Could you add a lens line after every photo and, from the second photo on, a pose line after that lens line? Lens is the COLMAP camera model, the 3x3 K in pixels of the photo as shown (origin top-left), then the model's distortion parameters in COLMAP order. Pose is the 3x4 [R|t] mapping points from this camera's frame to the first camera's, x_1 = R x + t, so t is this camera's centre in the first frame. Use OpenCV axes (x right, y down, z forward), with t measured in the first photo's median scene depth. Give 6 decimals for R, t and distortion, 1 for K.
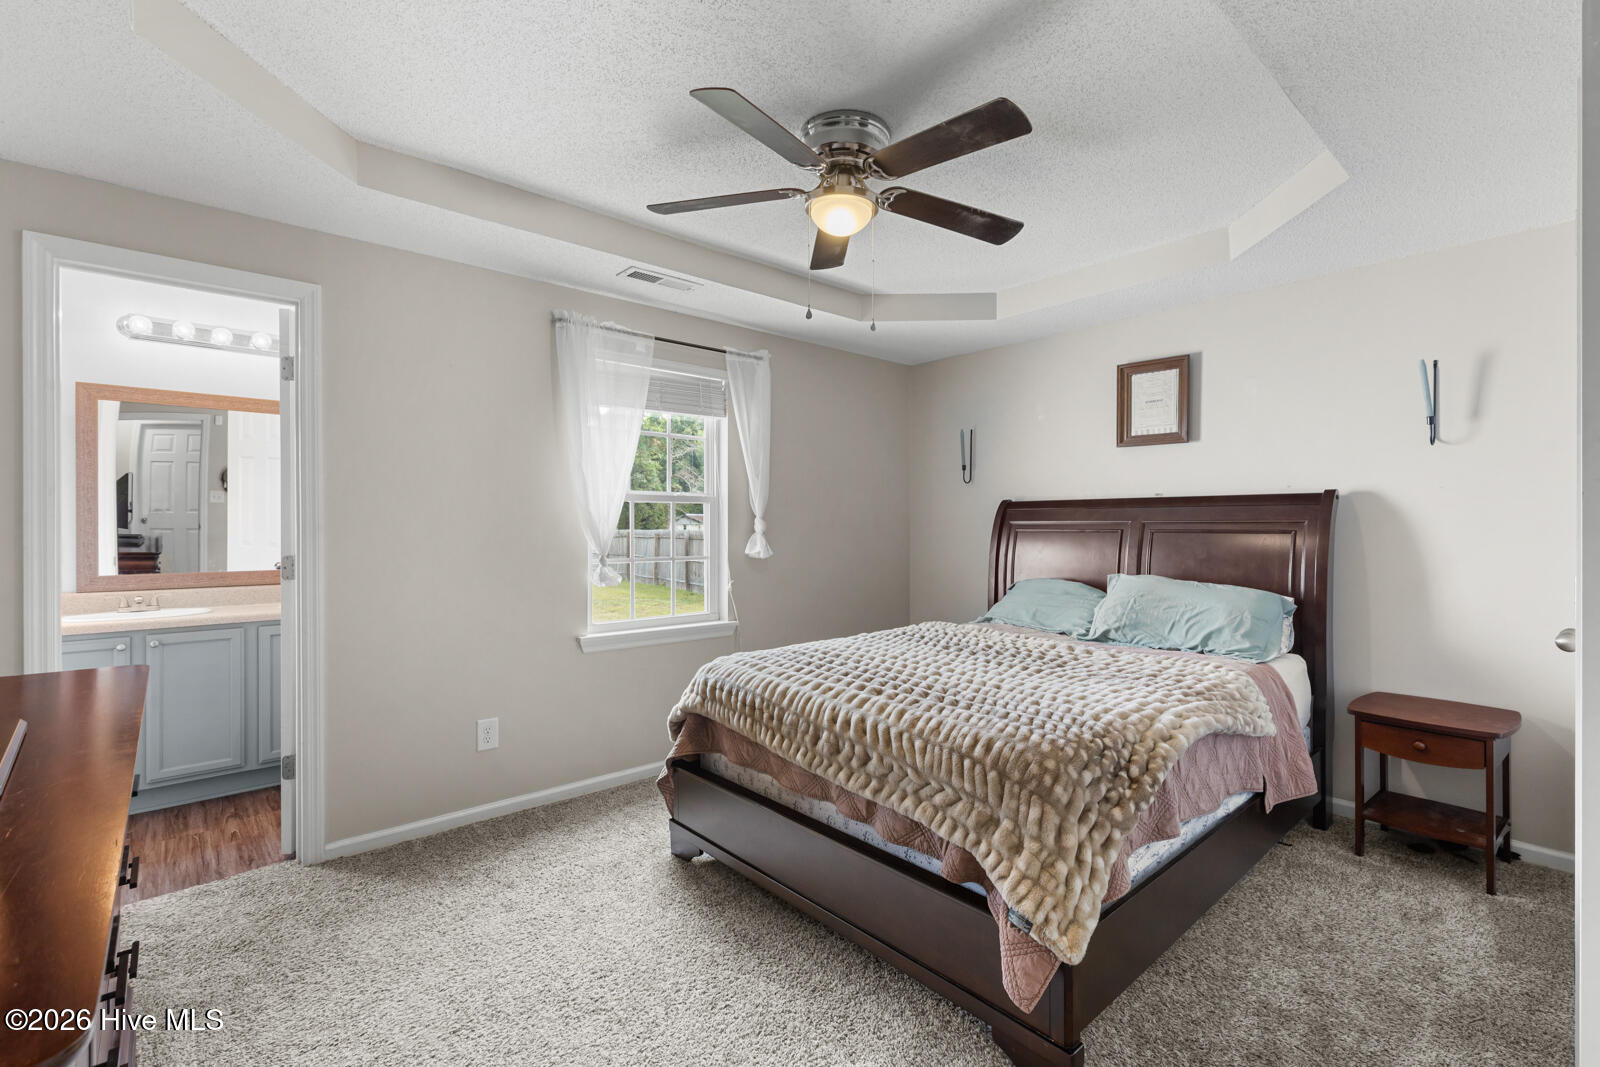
lens RADIAL K [[731.7, 0, 808.7], [0, 731.7, 528.9], [0, 0, 1]] dist [0.005402, -0.001044]
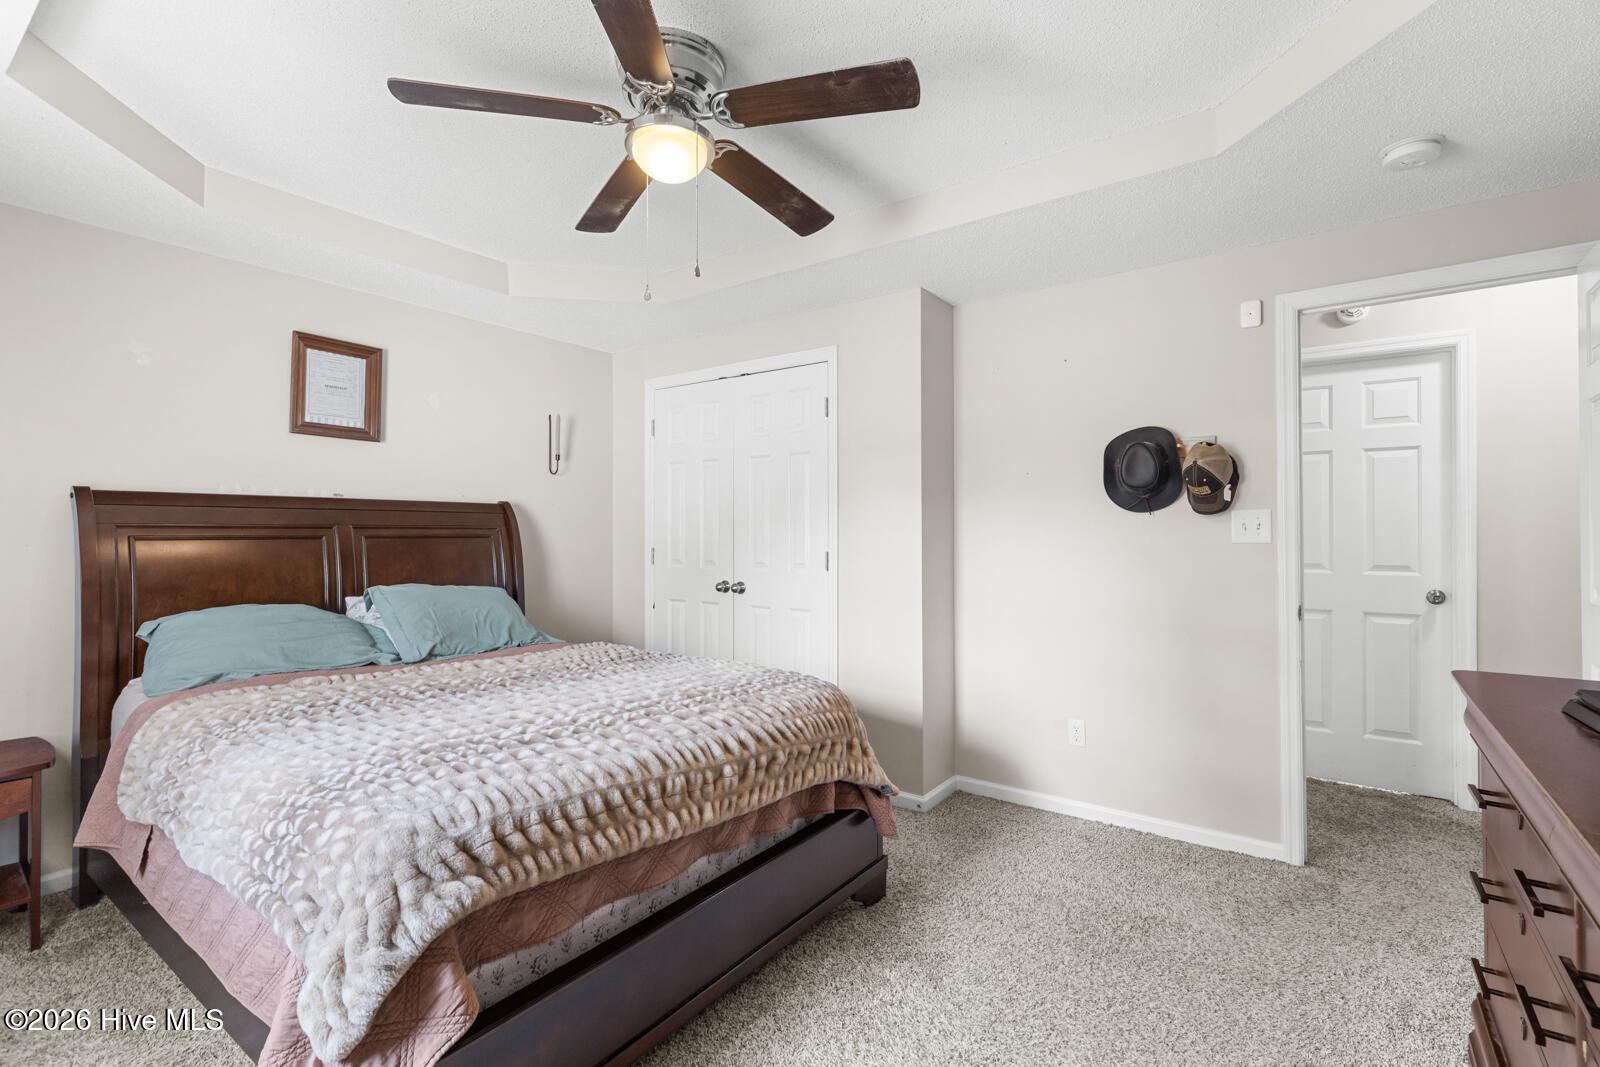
lens RADIAL K [[731.7, 0, 806.1], [0, 731.7, 531.9], [0, 0, 1]] dist [0.005402, -0.001044]
pose [[-0.233723, -0.000250, 0.972303, -0.521086], [0.002009, 0.999998, 0.000740, -0.002407], [-0.972301, 0.002126, -0.233722, 0.680976]]
